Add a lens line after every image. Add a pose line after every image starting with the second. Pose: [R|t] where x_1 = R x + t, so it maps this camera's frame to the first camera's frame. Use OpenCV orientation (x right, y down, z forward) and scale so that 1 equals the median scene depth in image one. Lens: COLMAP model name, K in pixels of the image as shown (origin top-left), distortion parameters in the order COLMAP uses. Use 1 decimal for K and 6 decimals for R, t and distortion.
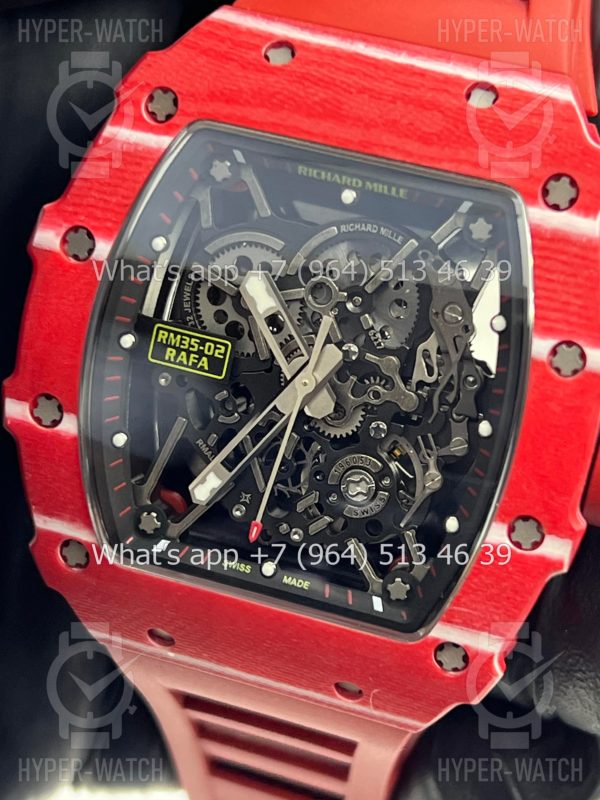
lens RADIAL K [[1912.5, 0, 300.0], [0, 1912.5, 400.0], [0, 0, 1]] dist [0.223741, -0.660041]
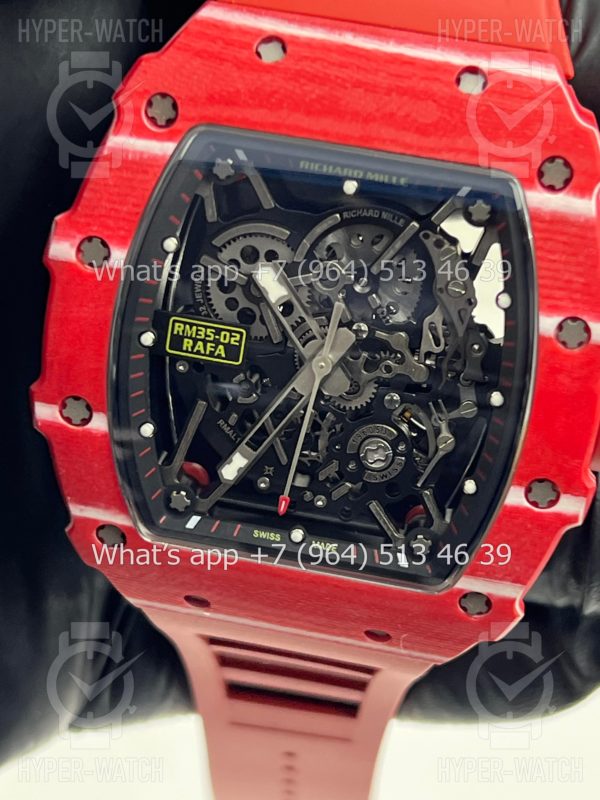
lens RADIAL K [[1912.5, 0, 300.0], [0, 1912.5, 400.0], [0, 0, 1]] dist [0.223741, -0.660041]
pose [[0.992945, -0.092182, 0.074580, -0.089524], [0.080441, 0.985789, 0.147475, -0.146726], [-0.087115, -0.140435, 0.986250, -0.040540]]
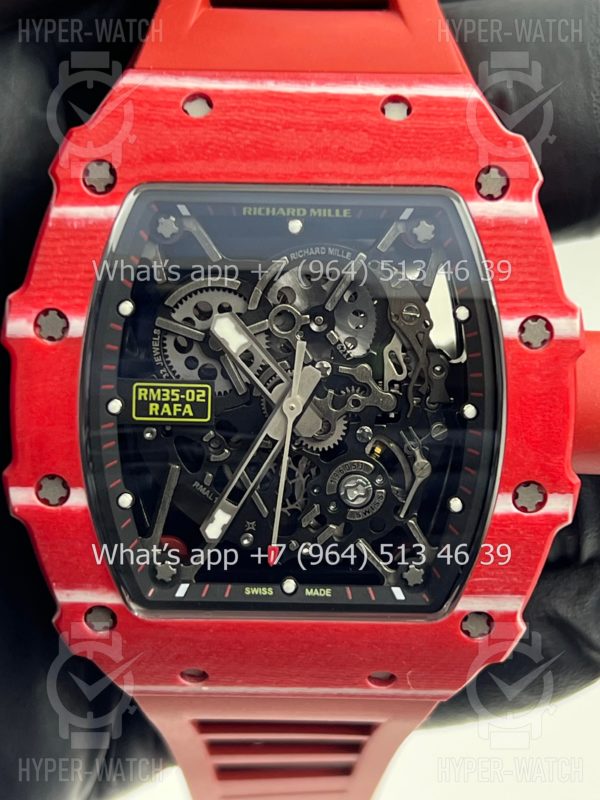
lens RADIAL K [[1912.5, 0, 300.0], [0, 1912.5, 400.0], [0, 0, 1]] dist [0.223741, -0.660041]
pose [[0.954809, -0.225842, 0.193225, -0.196175], [0.221033, 0.974163, 0.046387, -0.060760], [-0.198708, -0.001582, 0.980057, -0.034677]]
